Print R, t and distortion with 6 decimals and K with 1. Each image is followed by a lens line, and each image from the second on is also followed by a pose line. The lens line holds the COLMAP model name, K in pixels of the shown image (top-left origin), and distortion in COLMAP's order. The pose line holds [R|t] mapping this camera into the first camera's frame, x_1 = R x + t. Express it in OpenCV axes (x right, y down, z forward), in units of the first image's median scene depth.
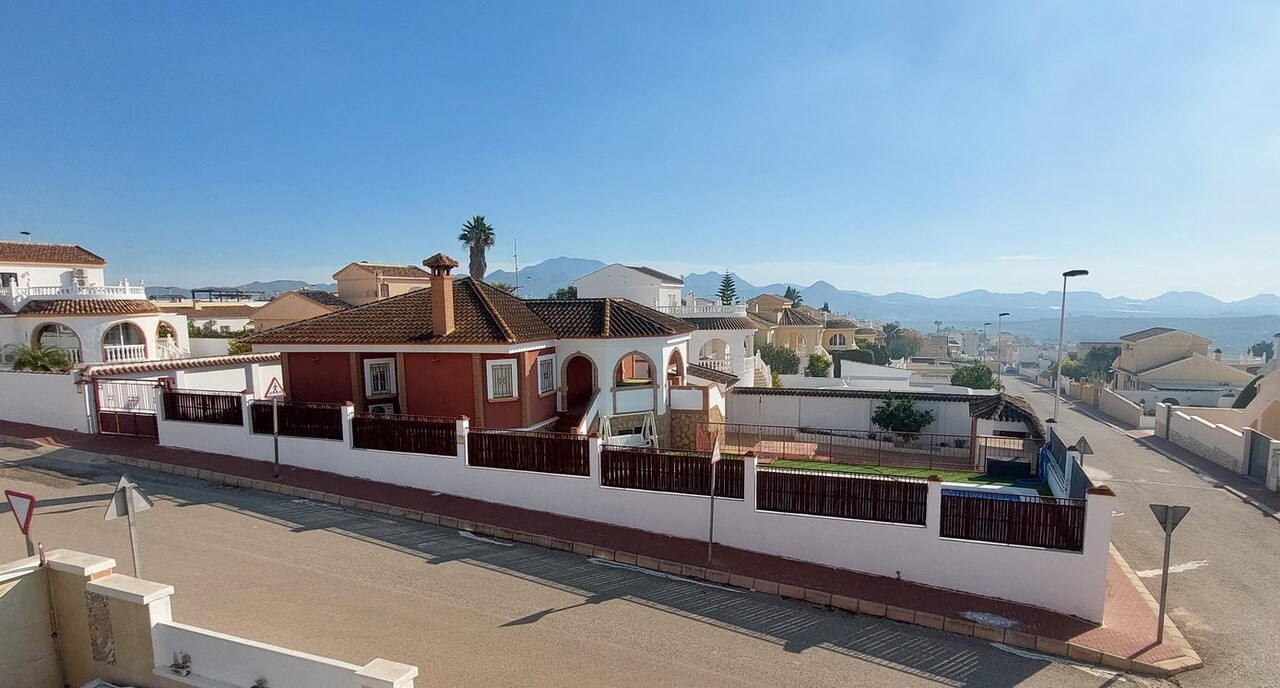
lens RADIAL K [[639.2, 0, 649.2], [0, 639.2, 384.7], [0, 0, 1]] dist [0.019926, -0.028110]
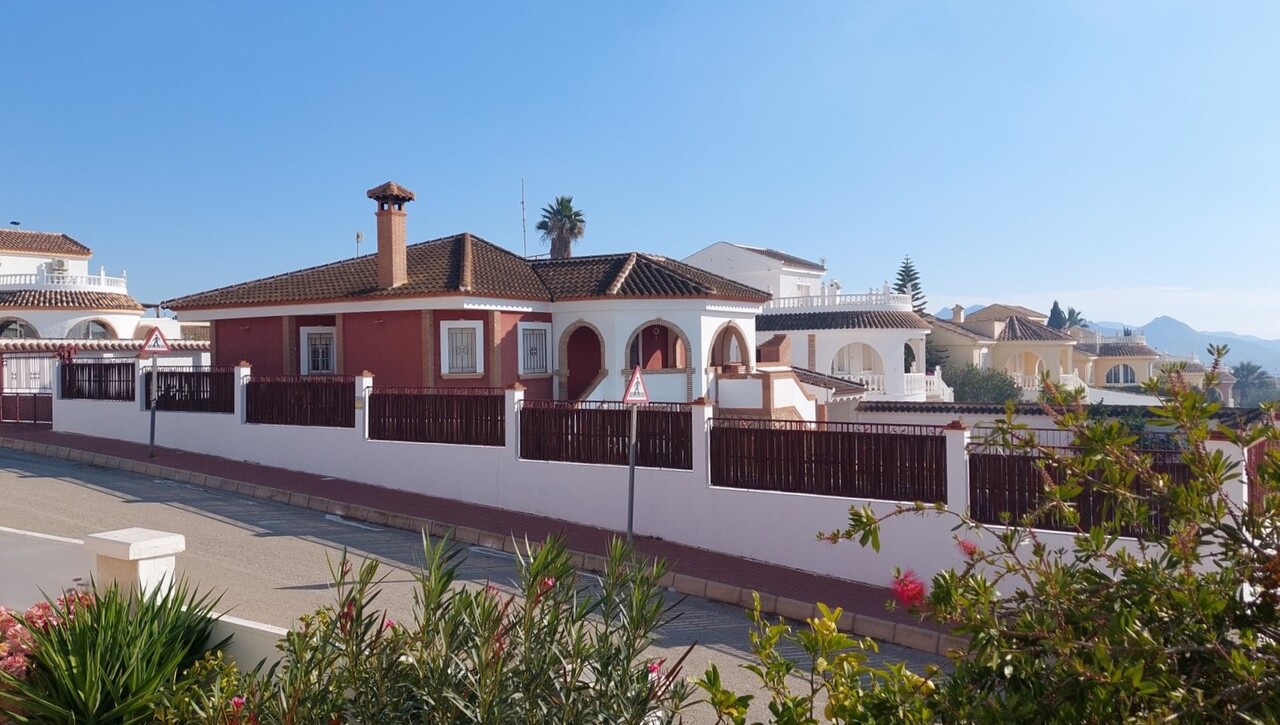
lens RADIAL K [[926.0, 0, 640.0], [0, 926.0, 362.5], [0, 0, 1]] dist [0.138927, -0.183600]
pose [[0.974750, 0.003618, -0.223268, 0.189559], [-0.026897, 0.994491, -0.101313, 0.101335], [0.221671, 0.104761, 0.969478, 0.013536]]
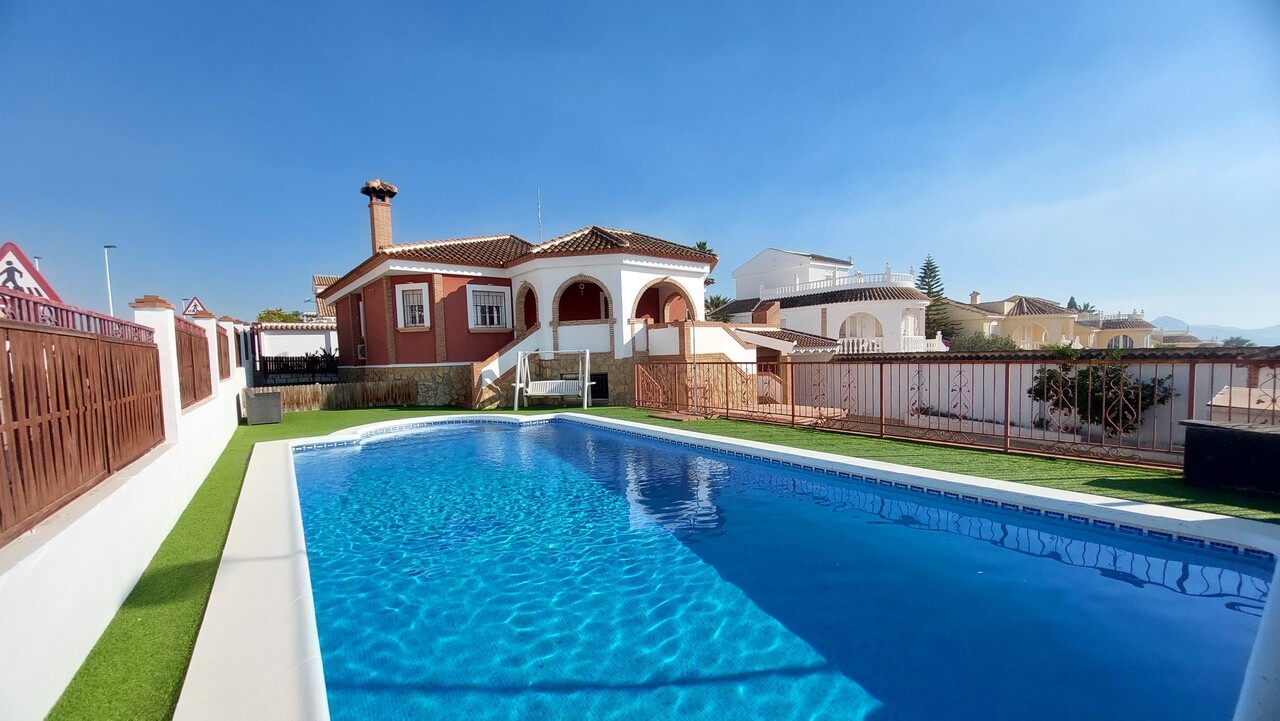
lens RADIAL K [[486.4, 0, 628.7], [0, 486.4, 373.3], [0, 0, 1]] dist [-0.013056, 0.000032]
pose [[0.846626, 0.011606, -0.532061, 0.351893], [-0.040033, 0.998318, -0.041924, 0.092201], [0.530680, 0.056794, 0.845667, 0.548115]]
